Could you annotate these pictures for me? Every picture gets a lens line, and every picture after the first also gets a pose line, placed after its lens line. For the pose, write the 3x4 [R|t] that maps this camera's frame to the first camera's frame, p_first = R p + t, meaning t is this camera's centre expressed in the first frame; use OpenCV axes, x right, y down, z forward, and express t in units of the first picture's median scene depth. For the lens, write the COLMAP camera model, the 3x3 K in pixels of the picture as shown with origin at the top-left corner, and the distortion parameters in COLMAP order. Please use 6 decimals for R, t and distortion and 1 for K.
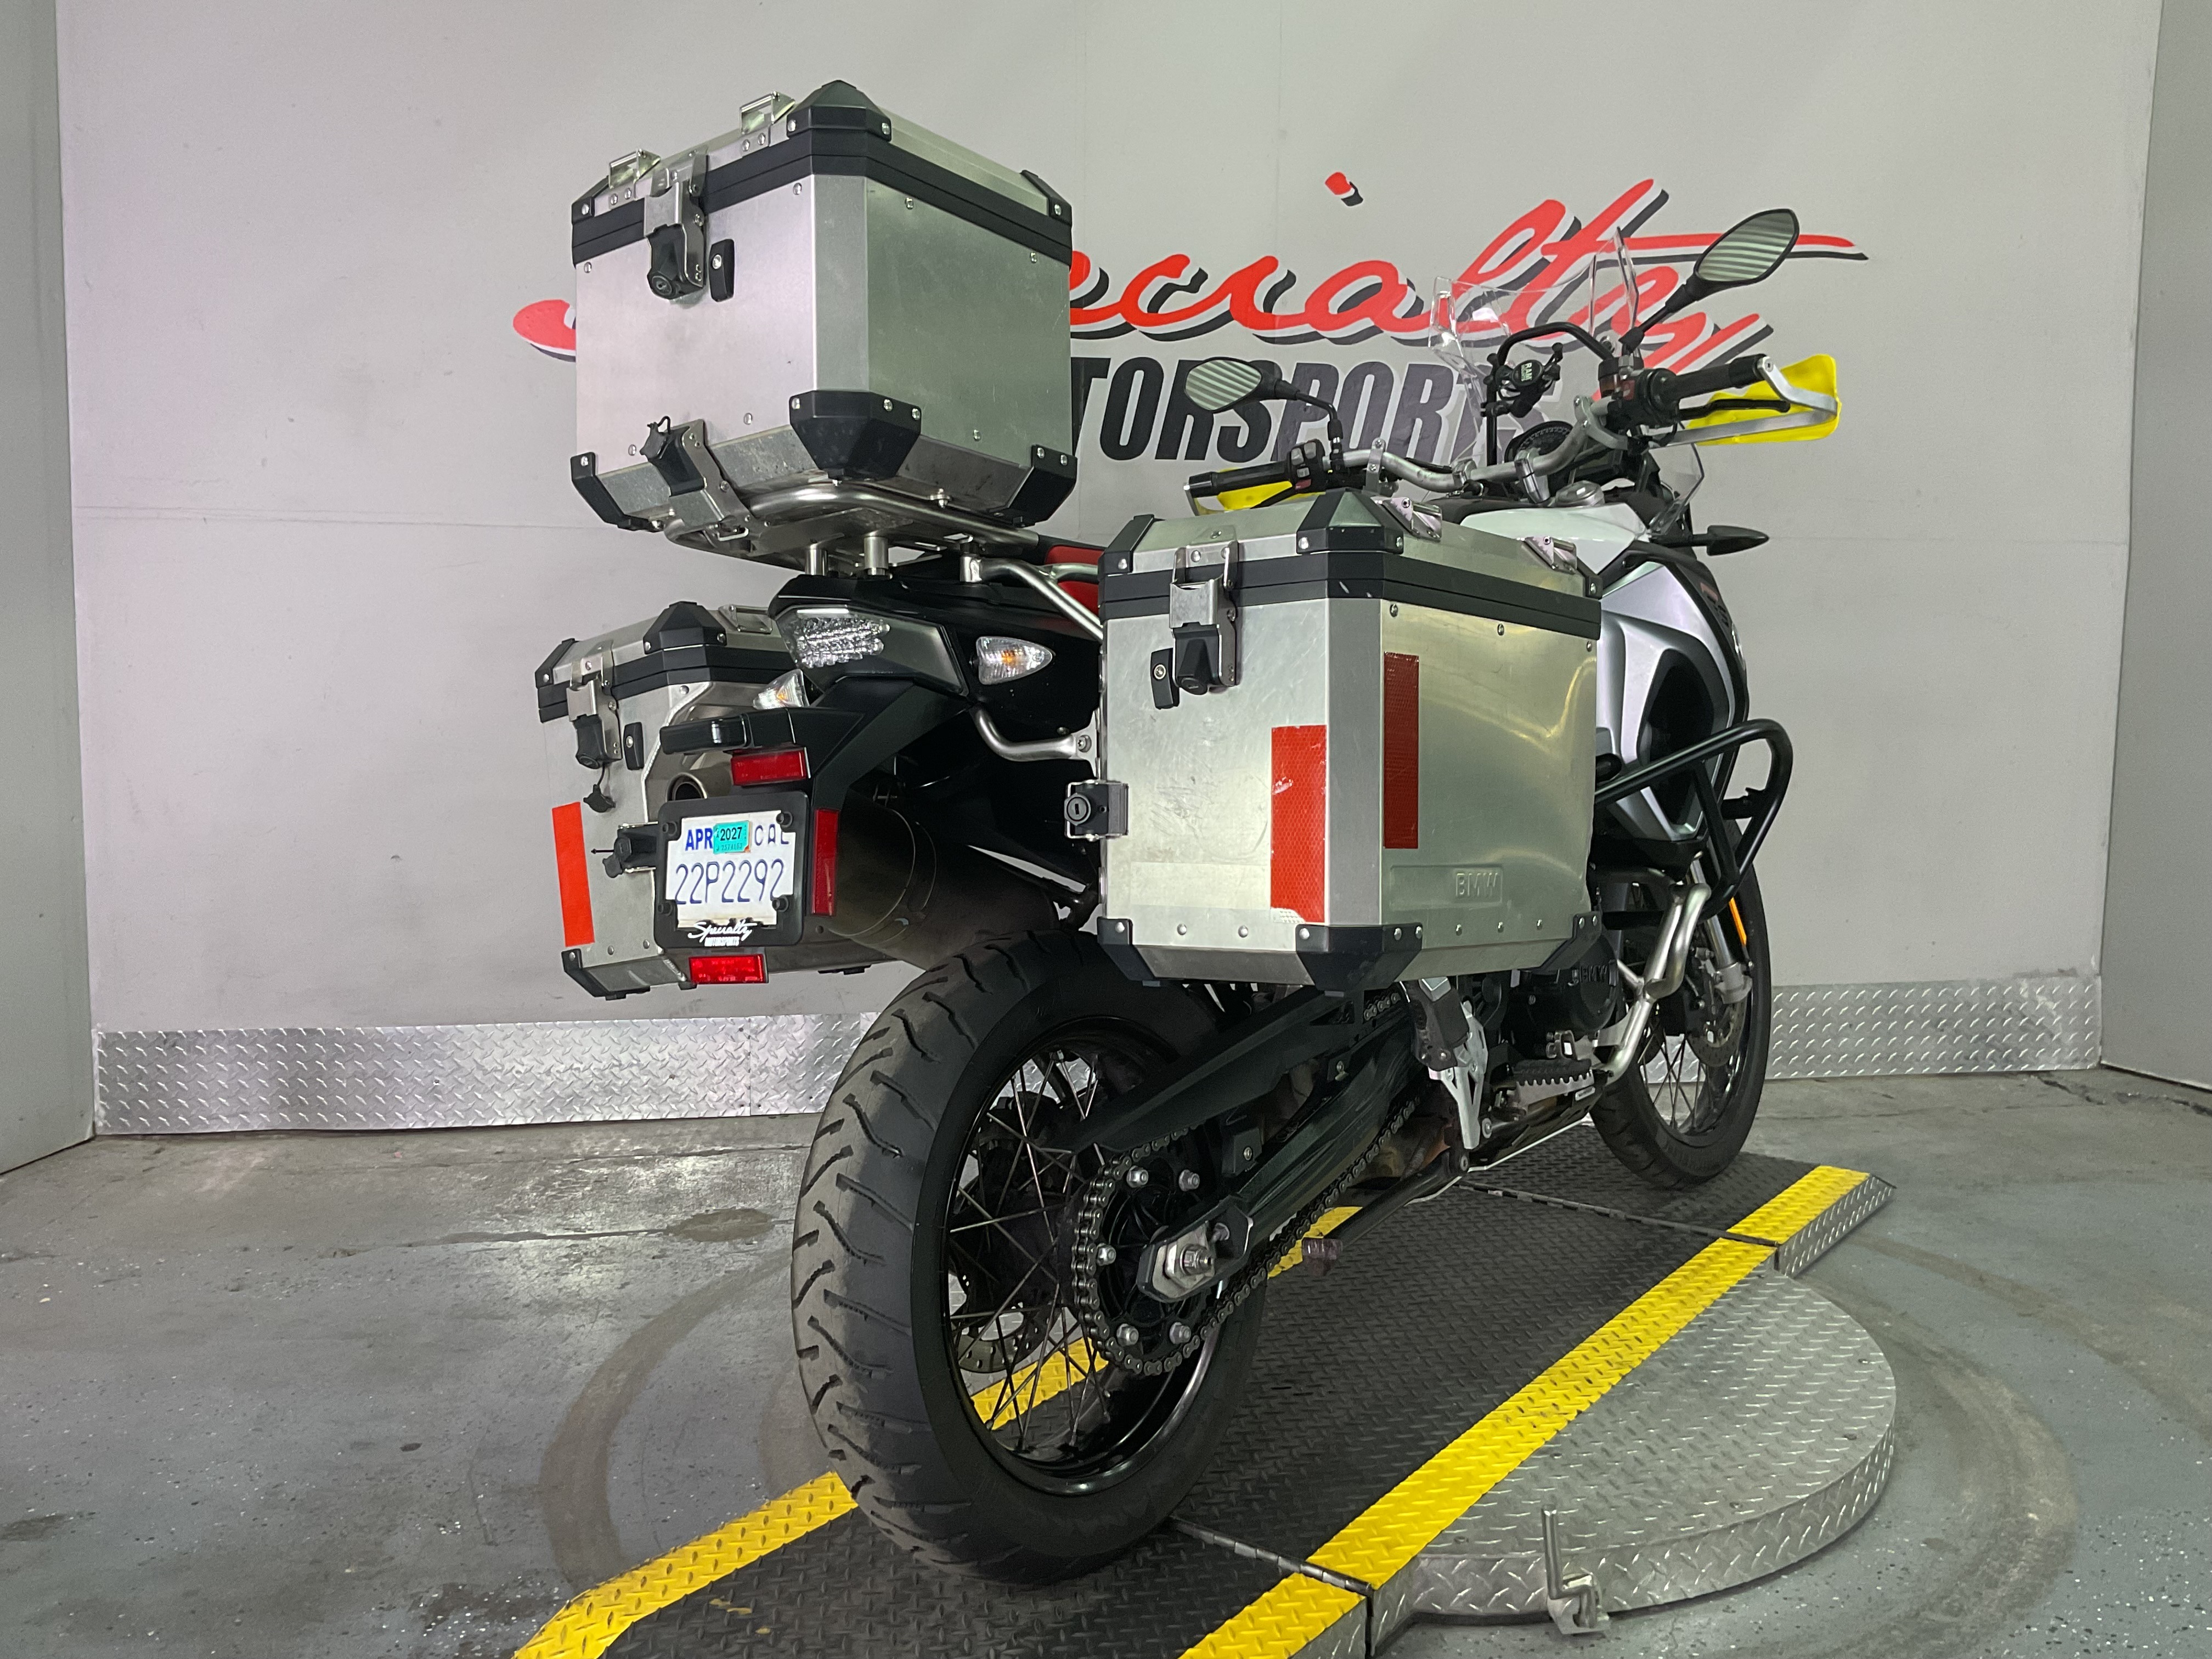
lens RADIAL K [[1991.3, 0, 1107.2], [0, 1991.3, 842.0], [0, 0, 1]] dist [0.034658, -0.083406]
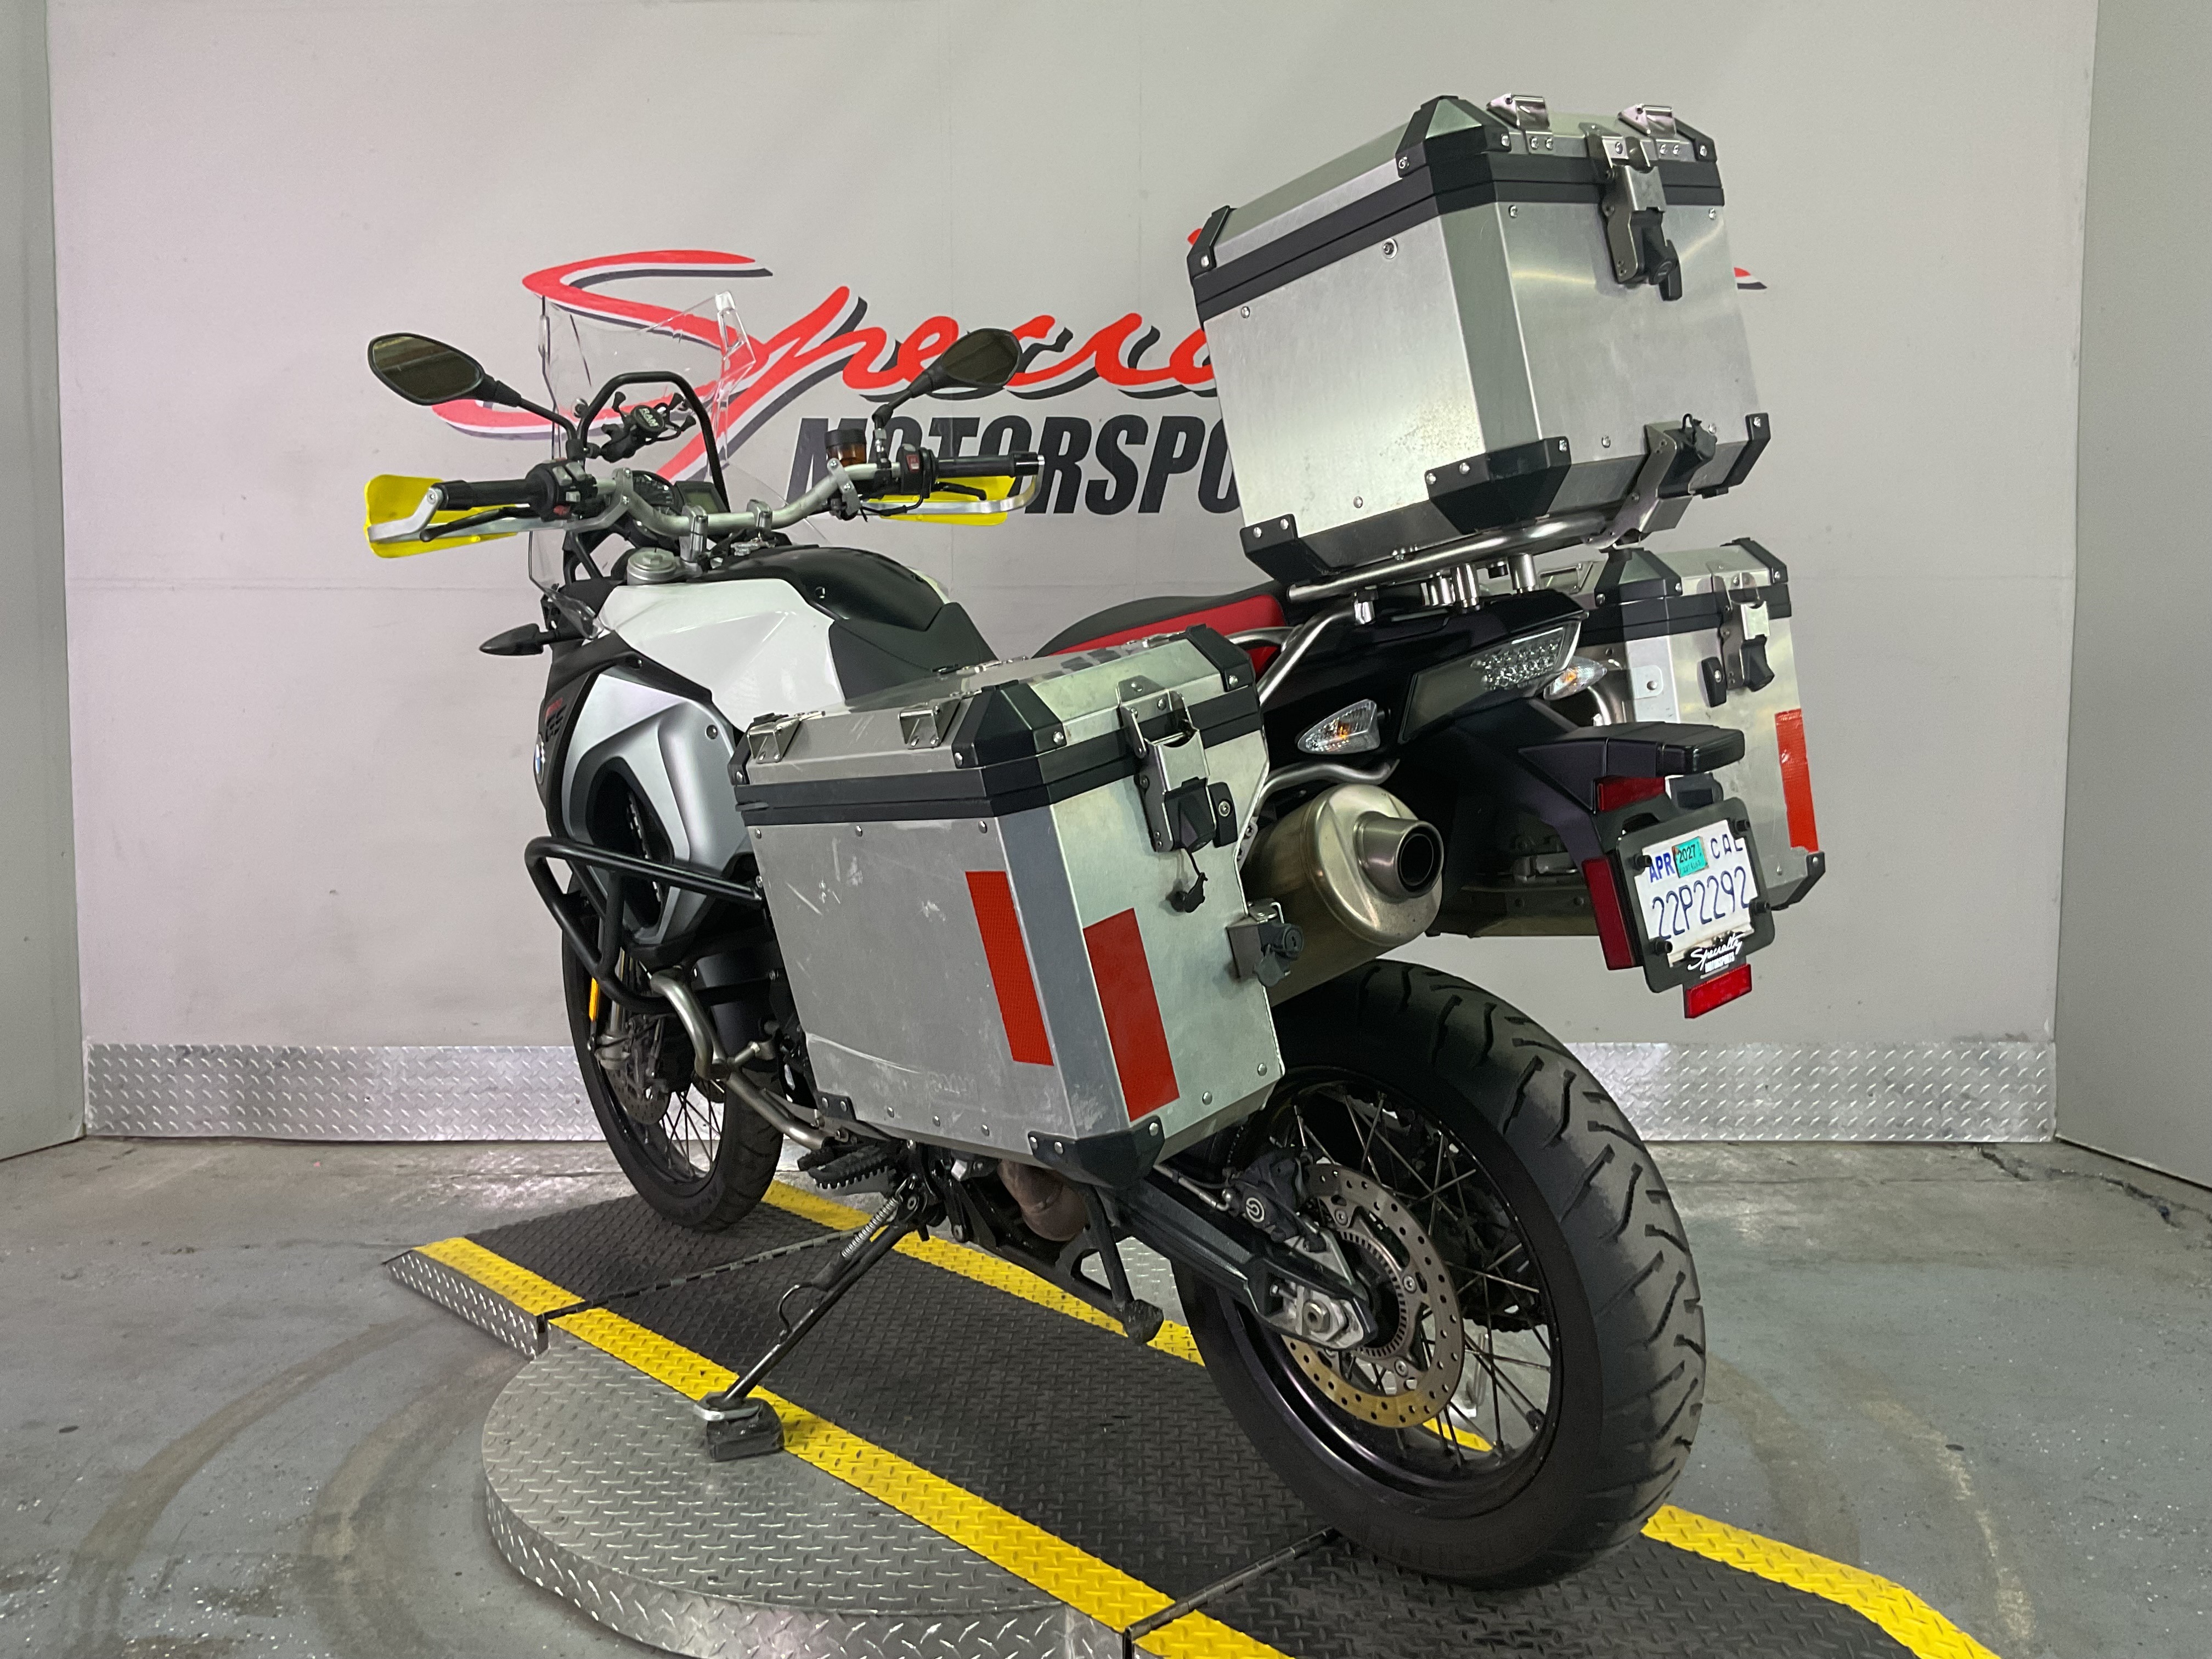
lens RADIAL K [[1947.1, 0, 1135.9], [0, 1947.1, 821.5], [0, 0, 1]] dist [0.024952, -0.059053]
pose [[0.981901, 0.005844, -0.189306, 0.273983], [-0.011198, 0.999567, -0.027225, -0.006497], [0.189065, 0.028852, 0.981541, 0.028784]]
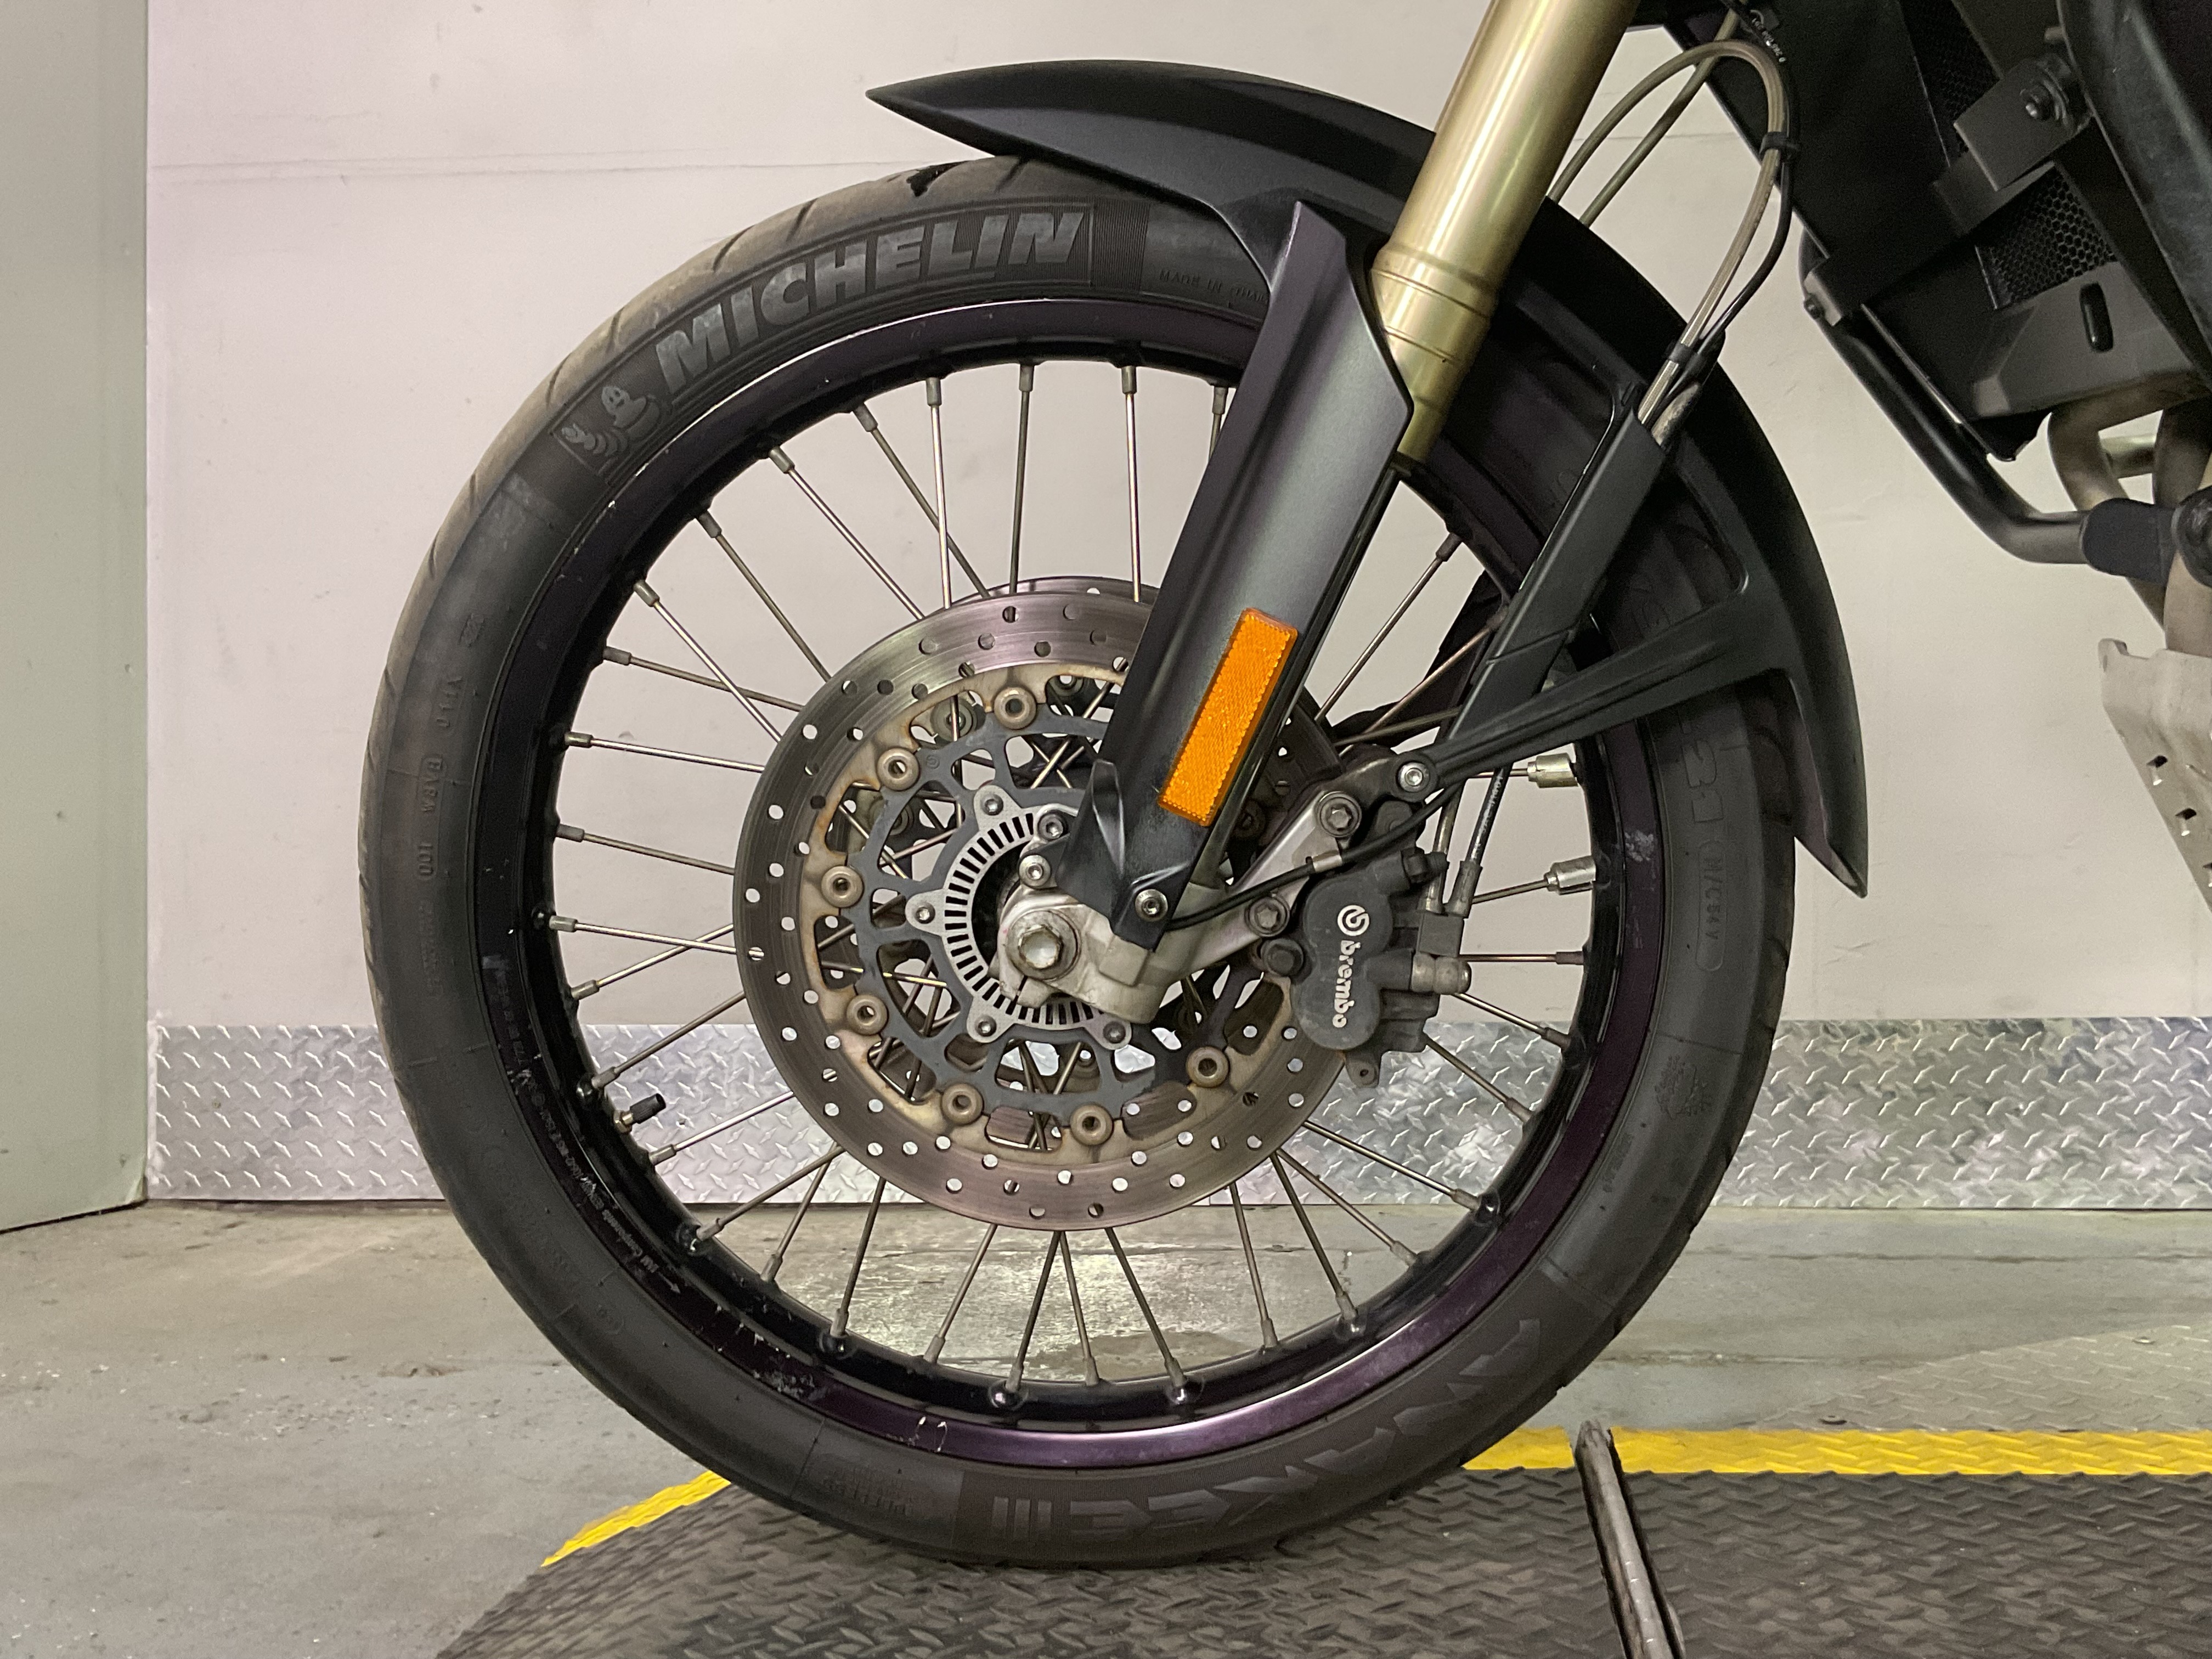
lens RADIAL K [[2349.8, 0, 1091.7], [0, 2349.8, 822.1], [0, 0, 1]] dist [0.080387, 0.000000]
pose [[0.971587, -0.012866, -0.236334, -0.055554], [-0.012795, 0.994206, -0.106726, 0.104163], [0.236338, 0.106717, 0.965793, 0.351424]]
